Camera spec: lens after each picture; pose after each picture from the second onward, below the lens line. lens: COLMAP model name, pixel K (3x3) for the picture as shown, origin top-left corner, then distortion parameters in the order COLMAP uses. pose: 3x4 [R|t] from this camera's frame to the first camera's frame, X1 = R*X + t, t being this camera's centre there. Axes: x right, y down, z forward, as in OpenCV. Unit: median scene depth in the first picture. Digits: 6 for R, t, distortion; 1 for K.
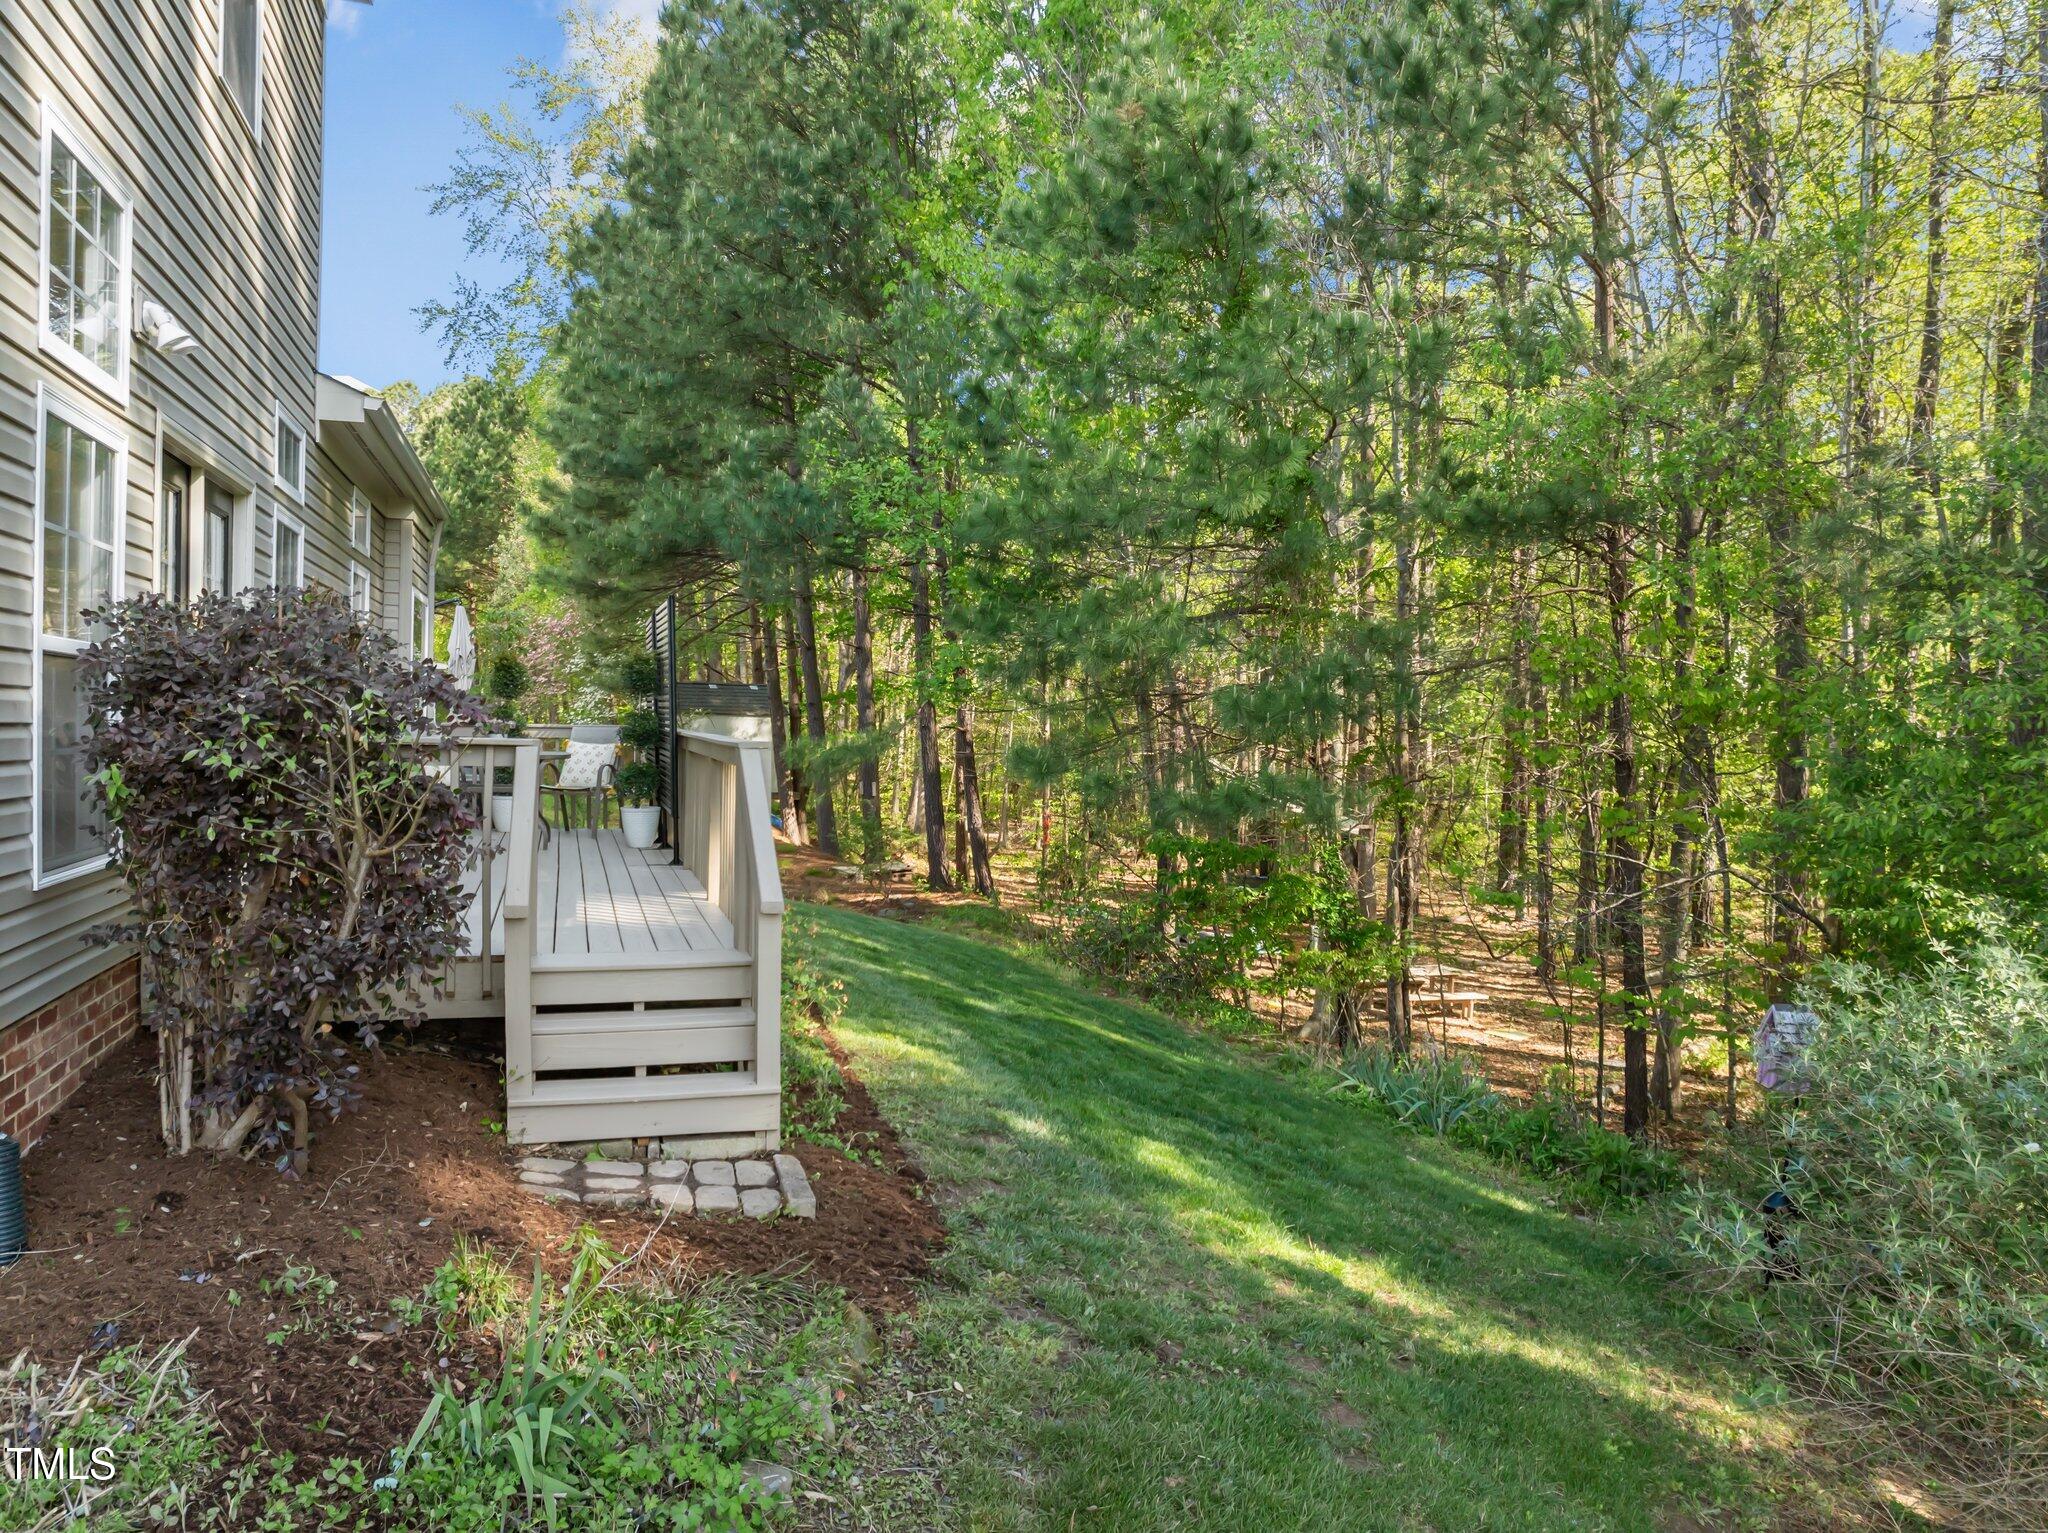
lens RADIAL K [[1477.6, 0, 1028.8], [0, 1477.6, 761.5], [0, 0, 1]] dist [-0.033042, -0.000911]
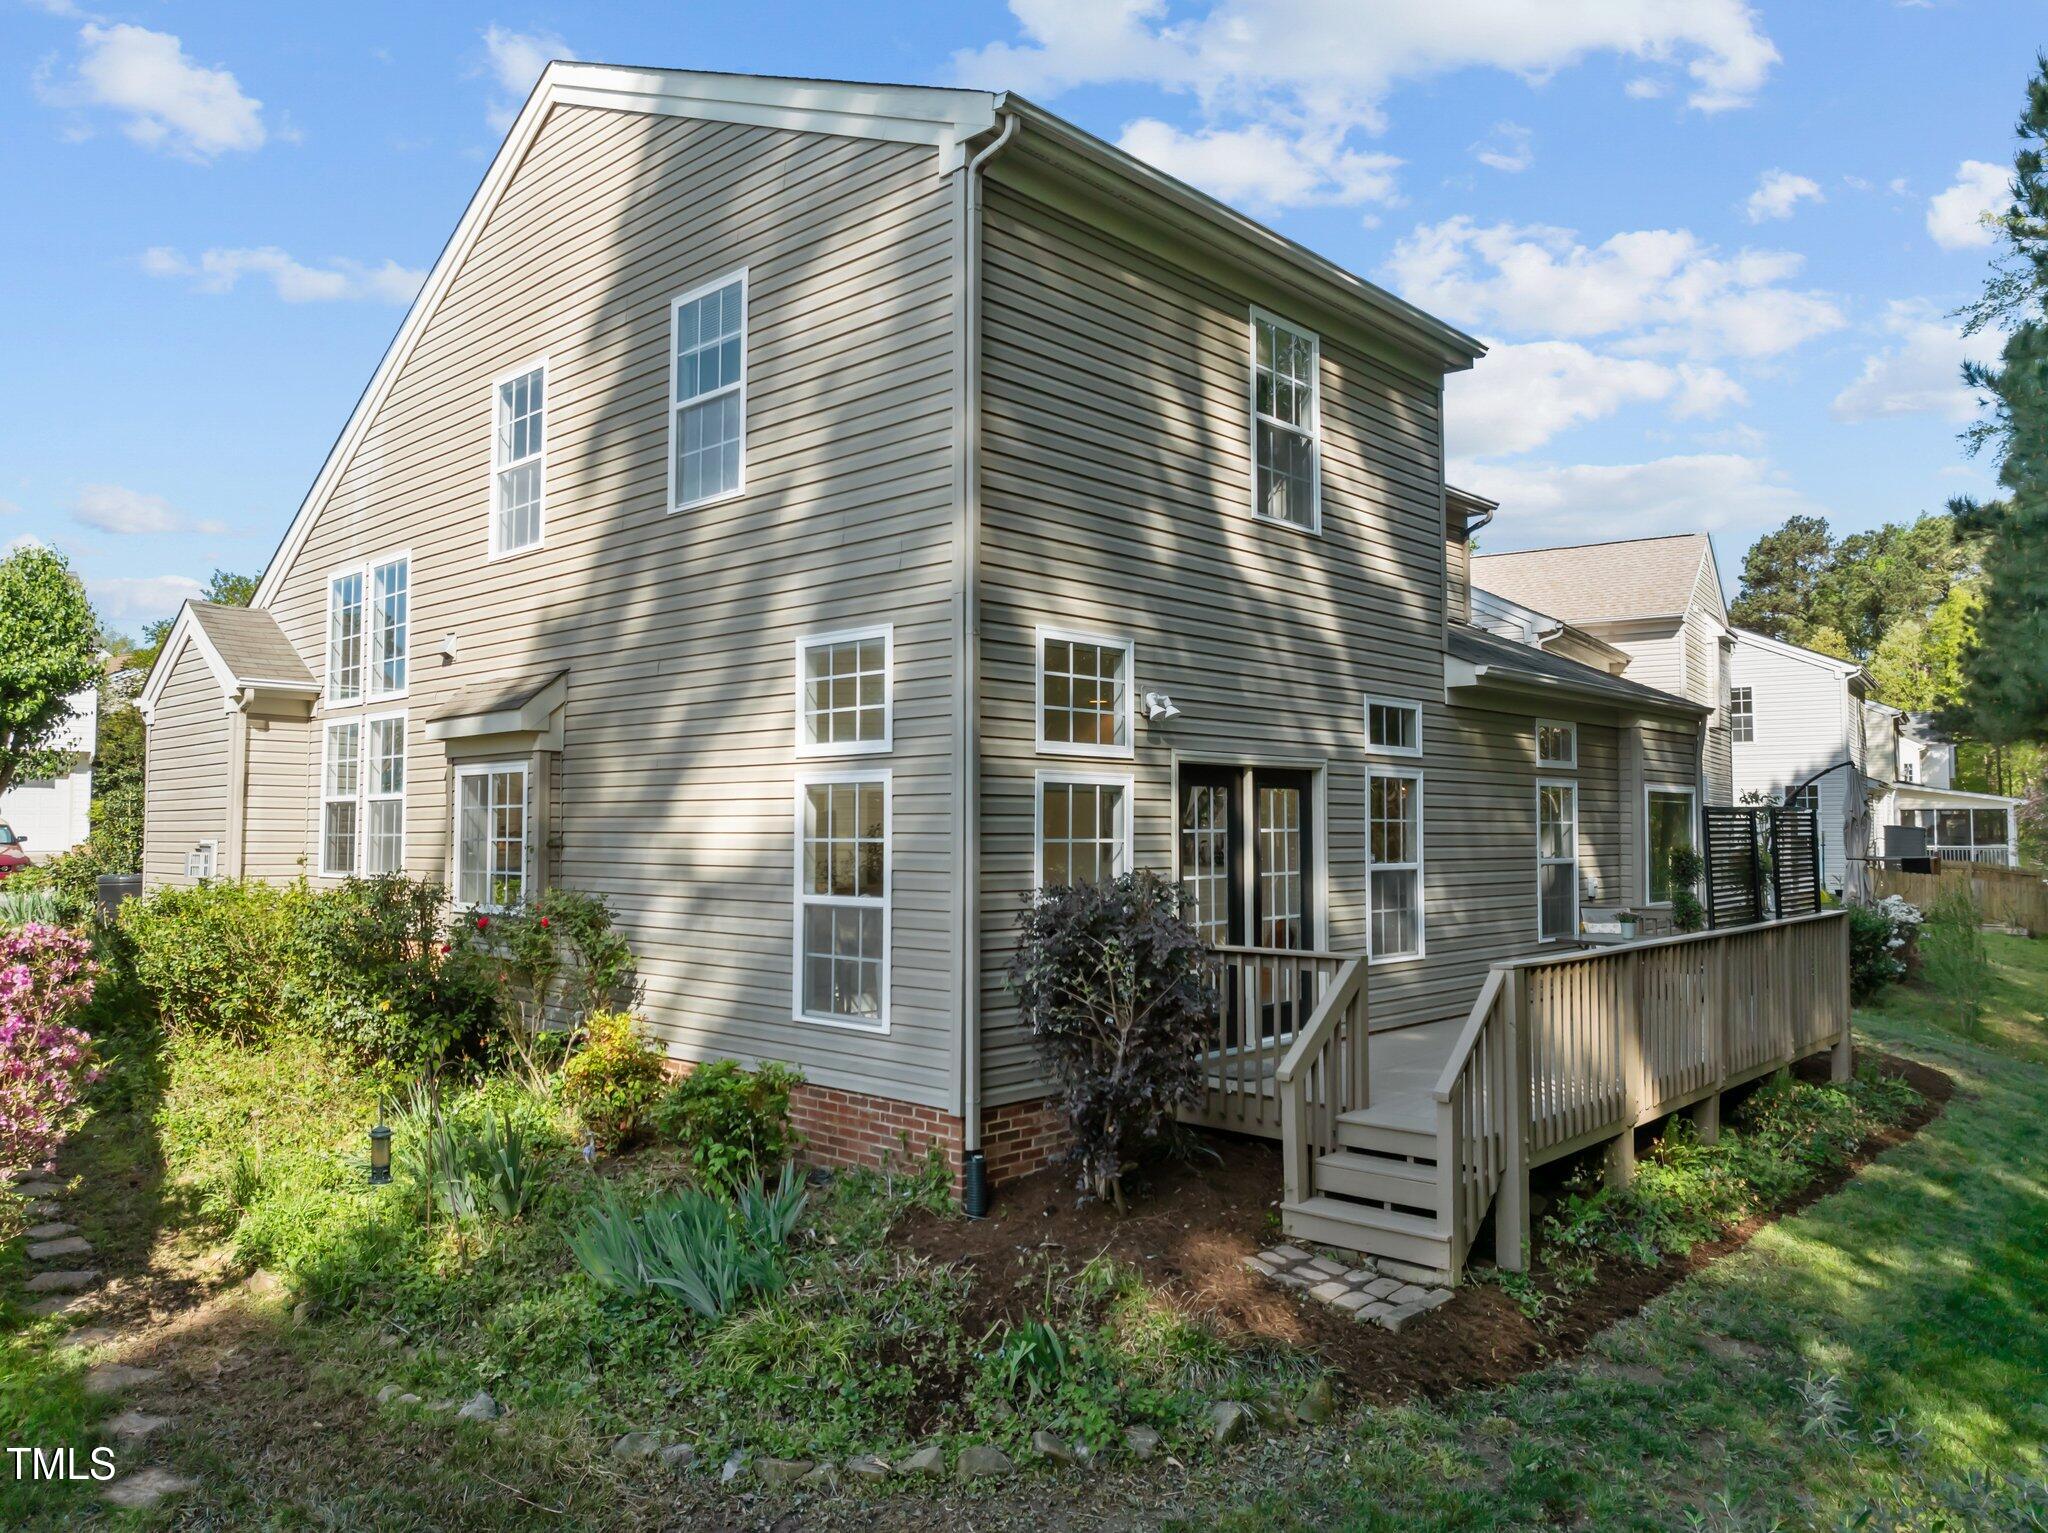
lens RADIAL K [[1477.6, 0, 1028.8], [0, 1477.6, 761.5], [0, 0, 1]] dist [-0.033042, -0.000911]
pose [[0.495030, -0.060591, -0.866760, 0.750709], [-0.013404, 0.996914, -0.077345, -0.088067], [0.868772, 0.049906, 0.492691, 0.013708]]
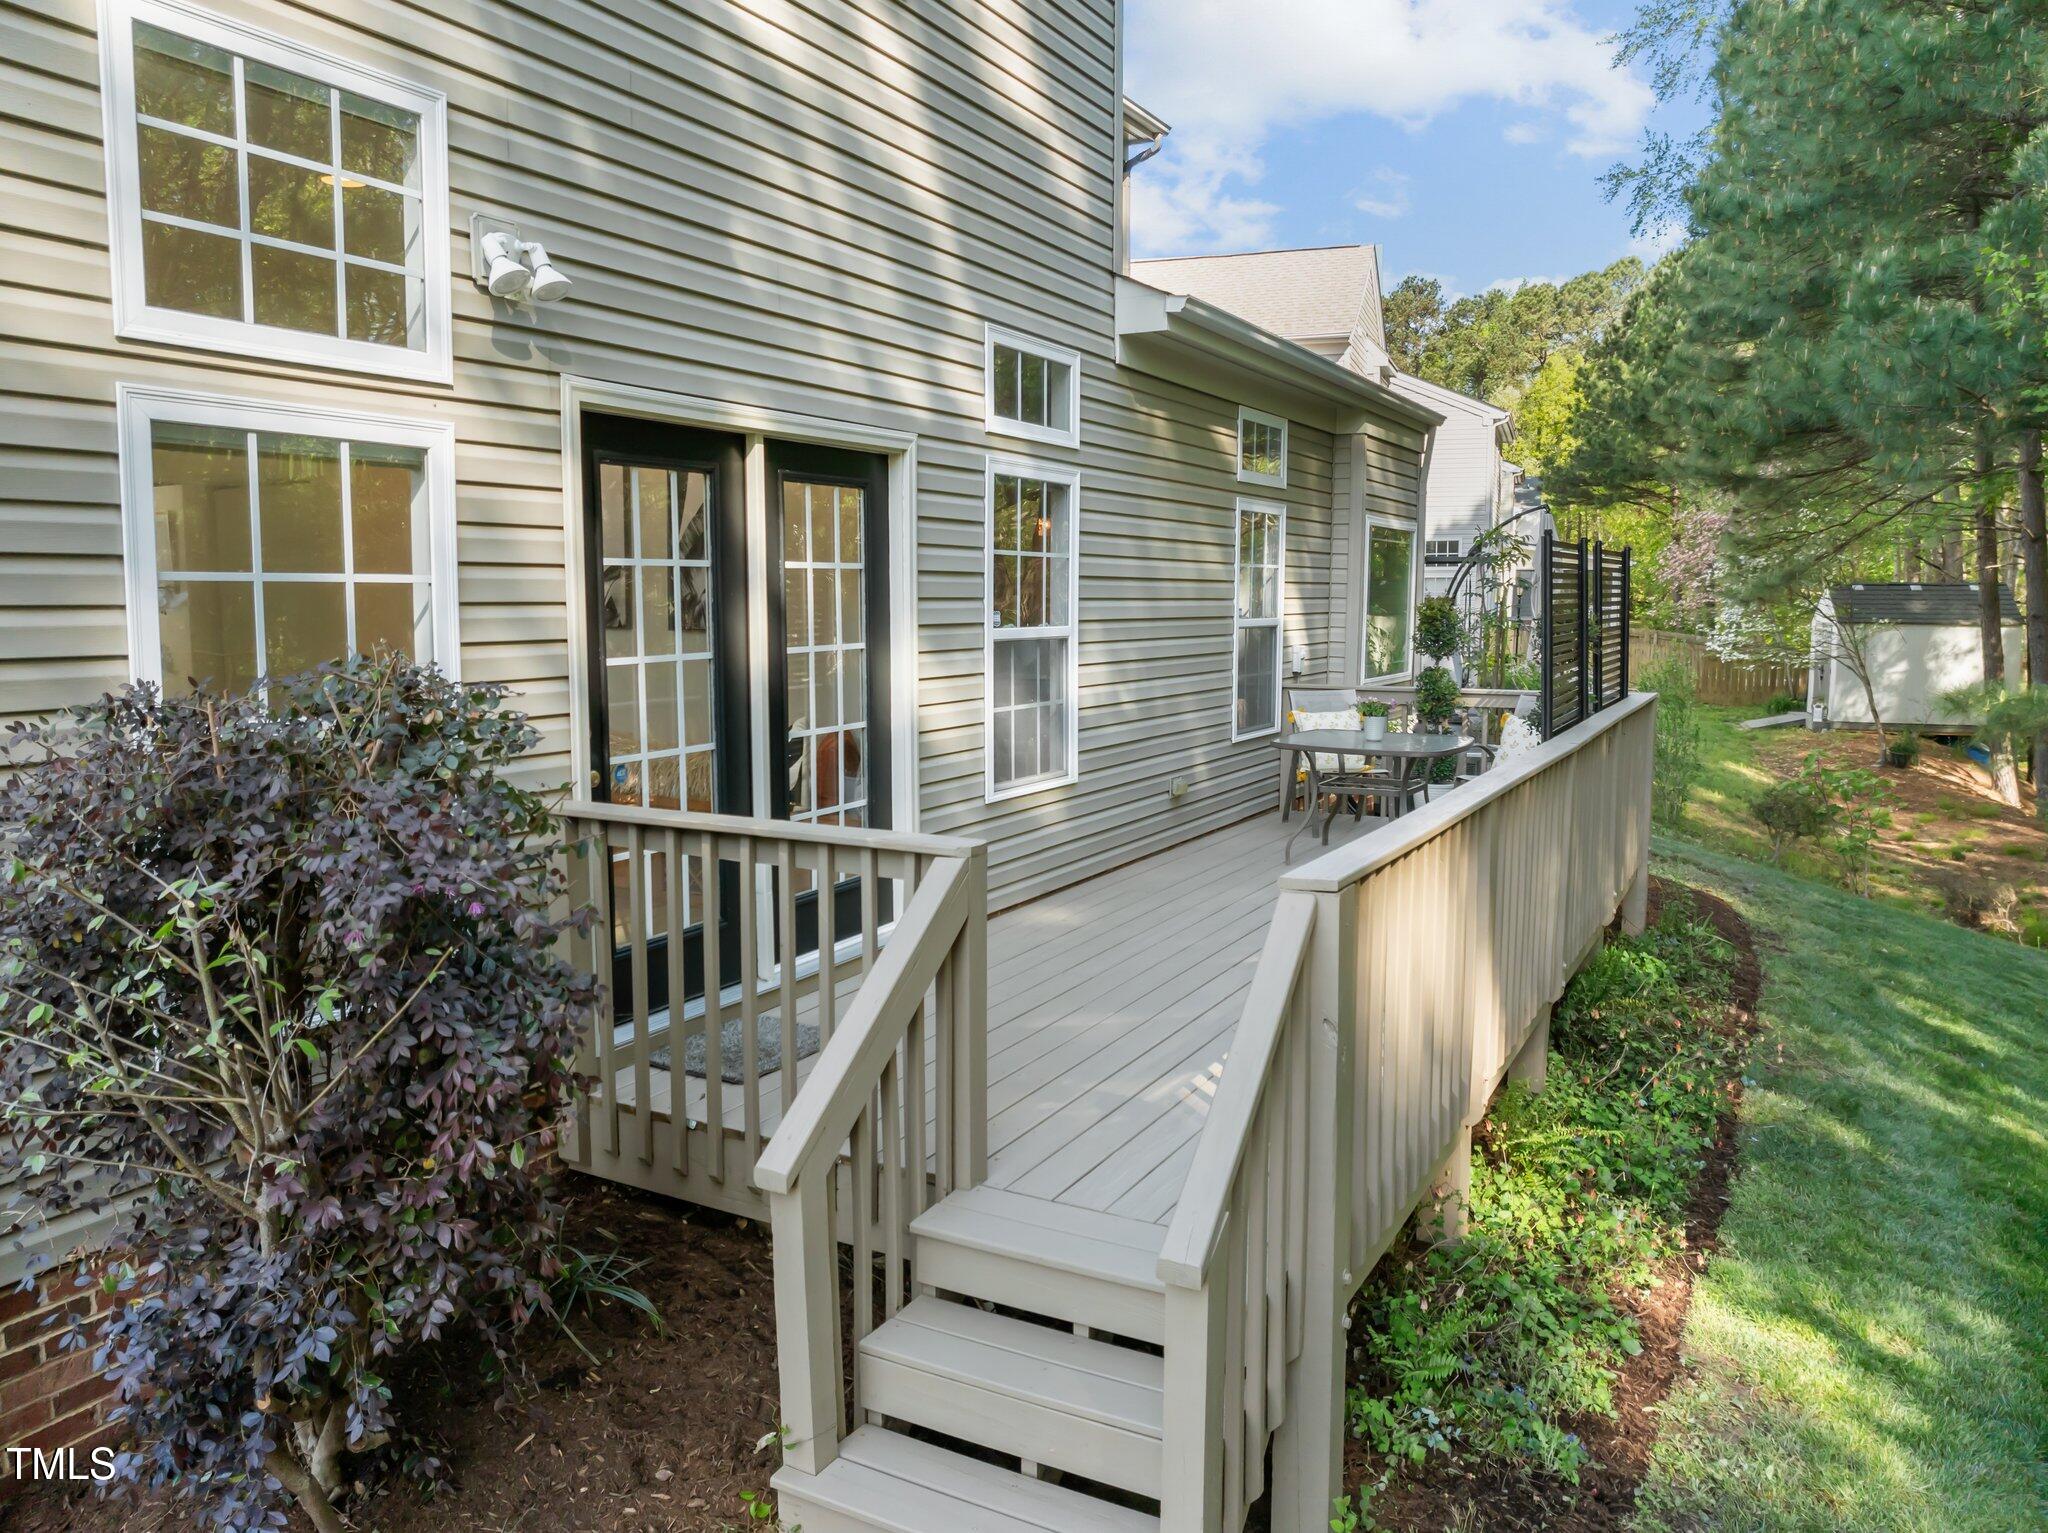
lens RADIAL K [[1477.6, 0, 1028.8], [0, 1477.6, 761.5], [0, 0, 1]] dist [-0.033042, -0.000911]
pose [[0.696587, 0.063659, -0.714643, 0.114158], [-0.007473, 0.996646, 0.081495, -0.100374], [0.717434, -0.051427, 0.694726, 0.598690]]
